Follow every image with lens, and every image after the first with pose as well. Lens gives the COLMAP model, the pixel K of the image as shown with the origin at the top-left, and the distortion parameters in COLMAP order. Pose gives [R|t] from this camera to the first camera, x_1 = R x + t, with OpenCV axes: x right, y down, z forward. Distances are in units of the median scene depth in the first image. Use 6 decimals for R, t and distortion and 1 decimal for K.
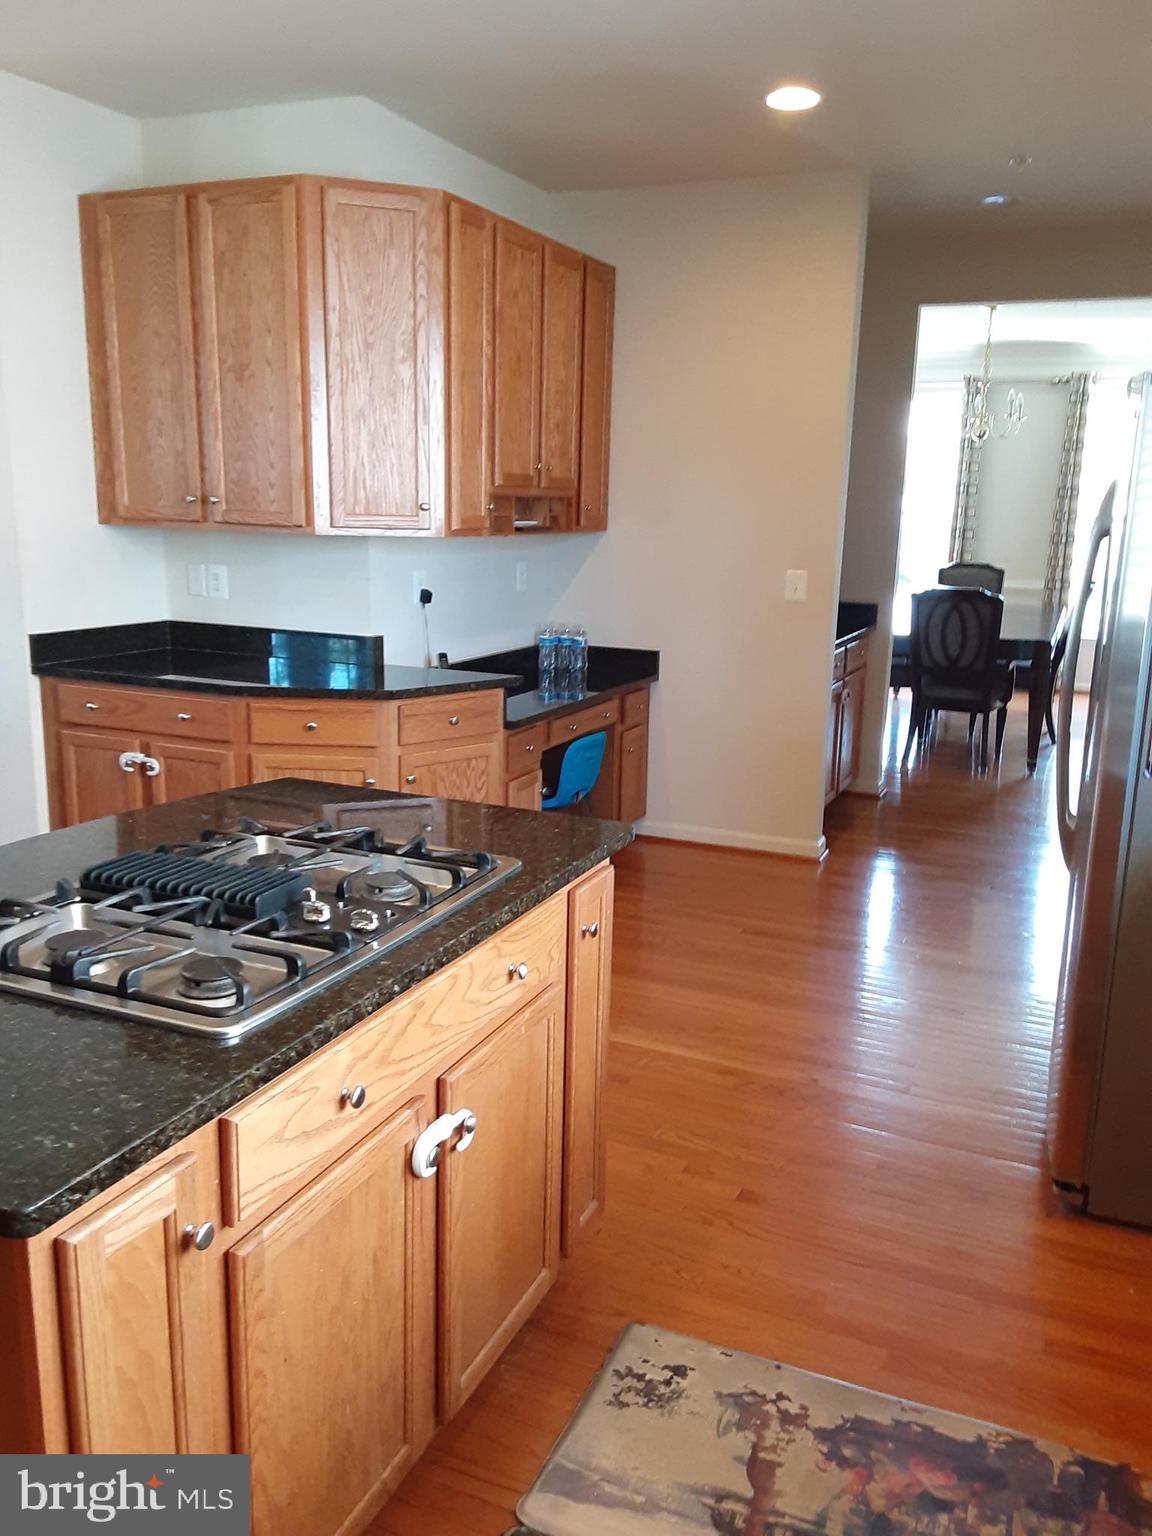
lens RADIAL K [[1236.0, 0, 582.1], [0, 1236.0, 760.4], [0, 0, 1]] dist [0.122335, -0.197772]
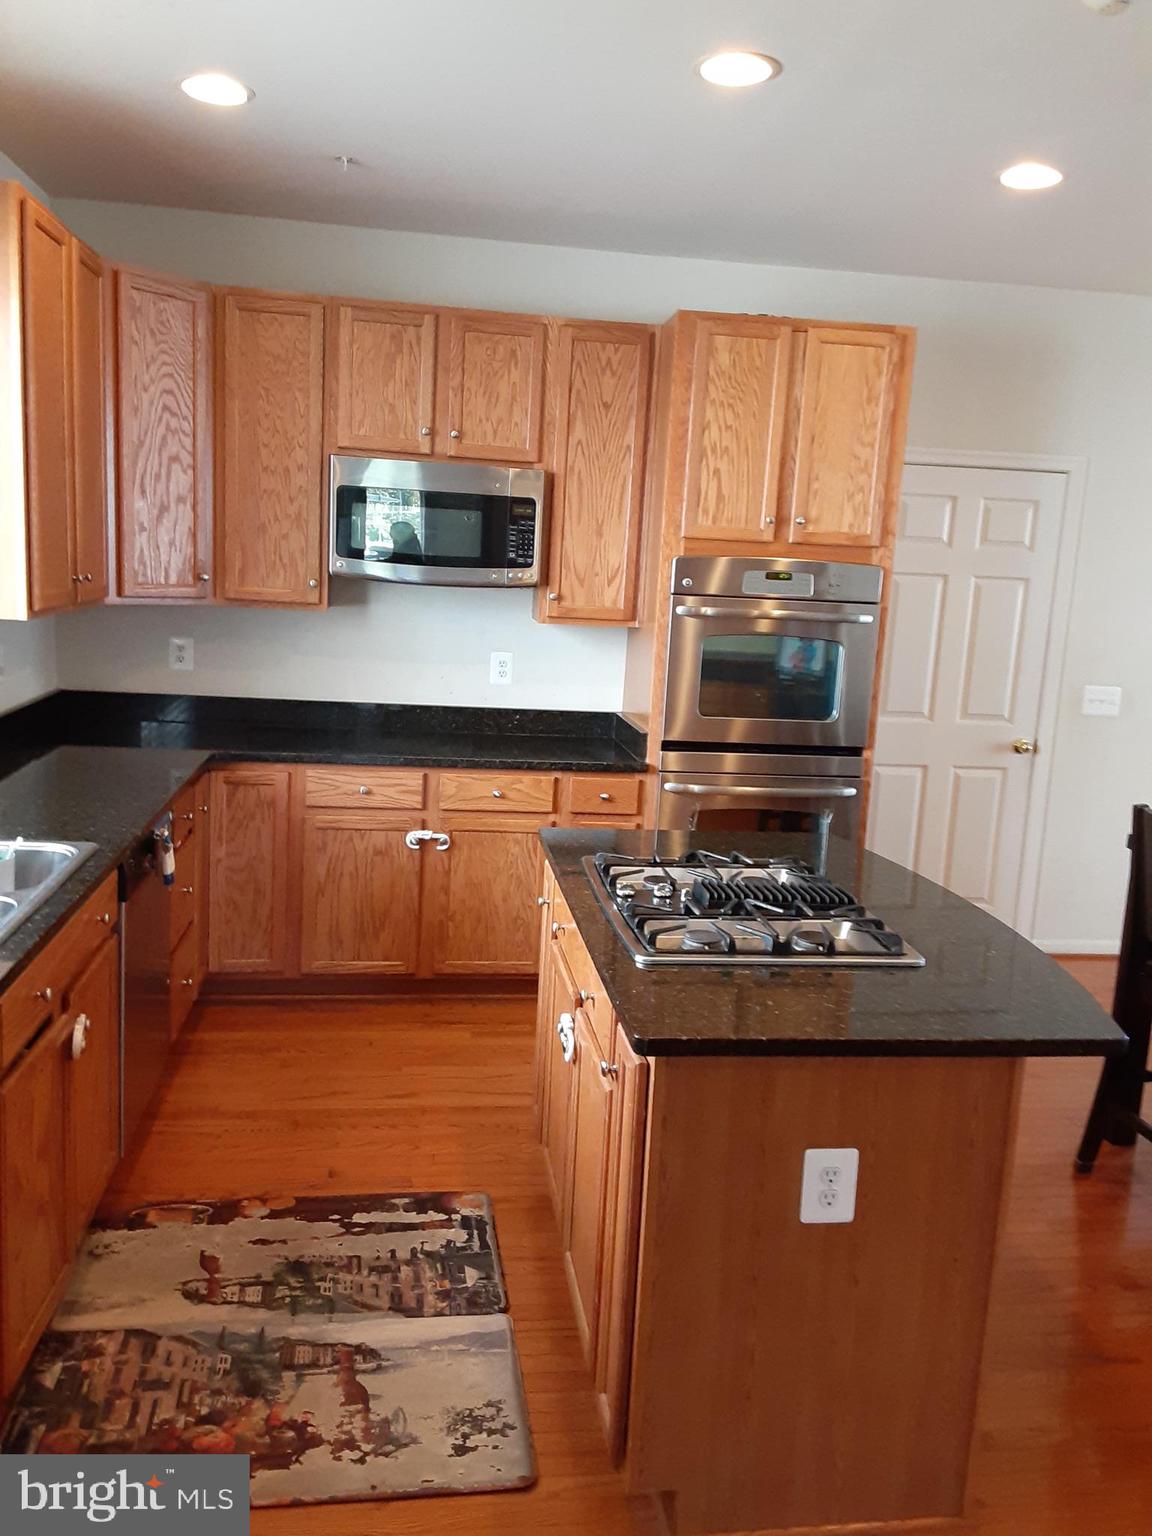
lens RADIAL K [[1236.0, 0, 582.1], [0, 1236.0, 760.4], [0, 0, 1]] dist [0.122335, -0.197772]
pose [[-0.846653, 0.019947, -0.531772, 0.564329], [-0.183671, 0.926934, 0.327199, -0.420772], [0.499444, 0.374695, -0.781127, 1.745093]]
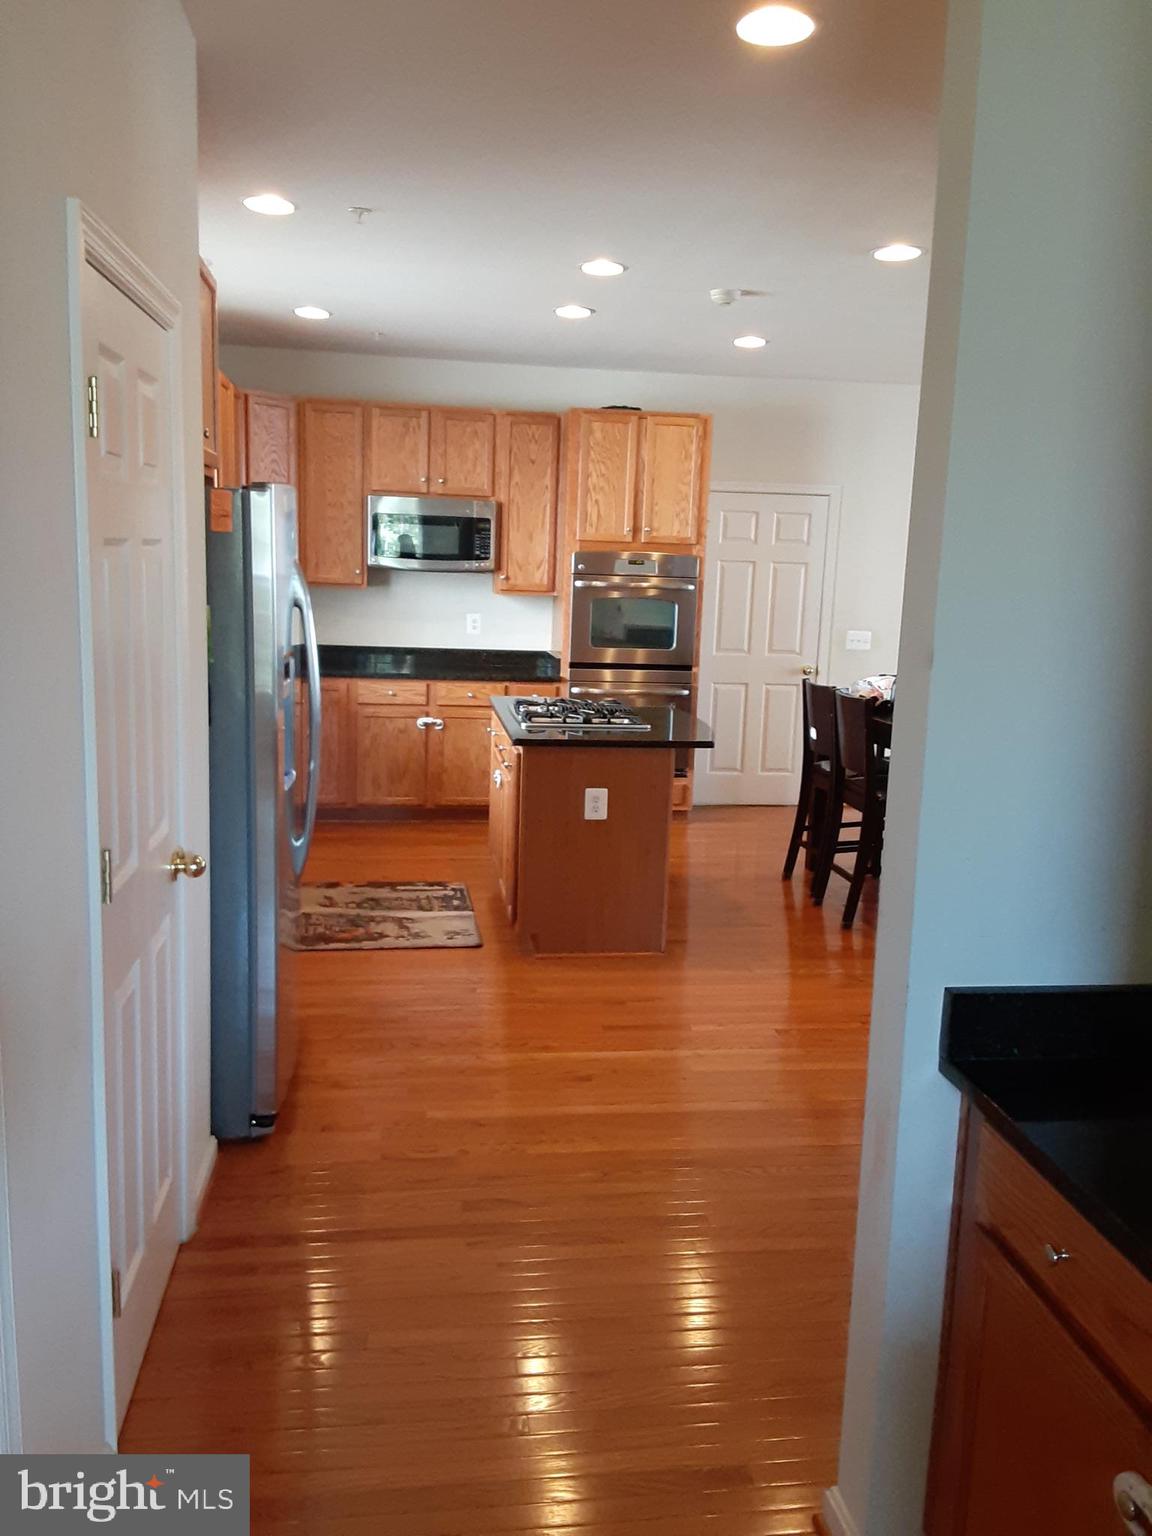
lens RADIAL K [[1236.0, 0, 582.1], [0, 1236.0, 760.4], [0, 0, 1]] dist [0.122335, -0.197772]
pose [[-0.846251, 0.035572, -0.531596, 1.177447], [-0.166428, 0.930190, 0.327183, -0.685657], [0.506124, 0.365351, -0.781253, 3.023736]]
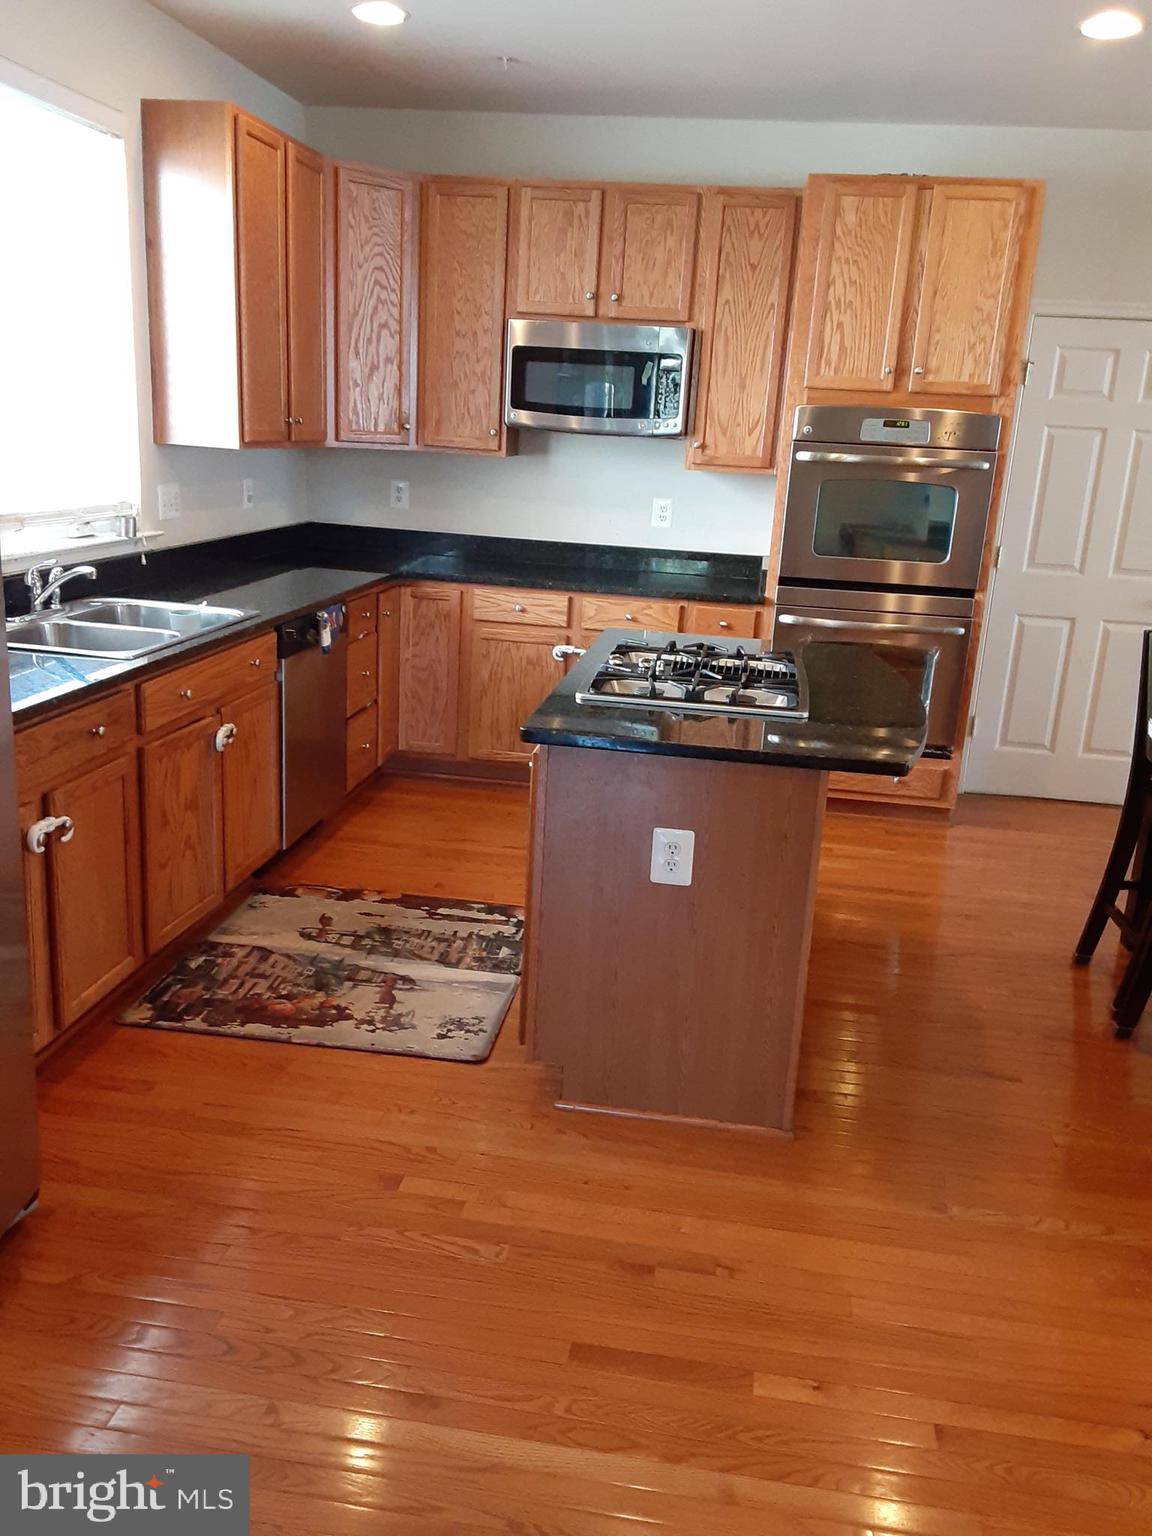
lens RADIAL K [[1236.0, 0, 582.1], [0, 1236.0, 760.4], [0, 0, 1]] dist [0.122335, -0.197772]
pose [[-0.961117, -0.003545, -0.276119, 0.339069], [-0.132155, 0.883878, 0.448659, -0.489467], [0.242465, 0.467704, -0.849978, 2.237926]]
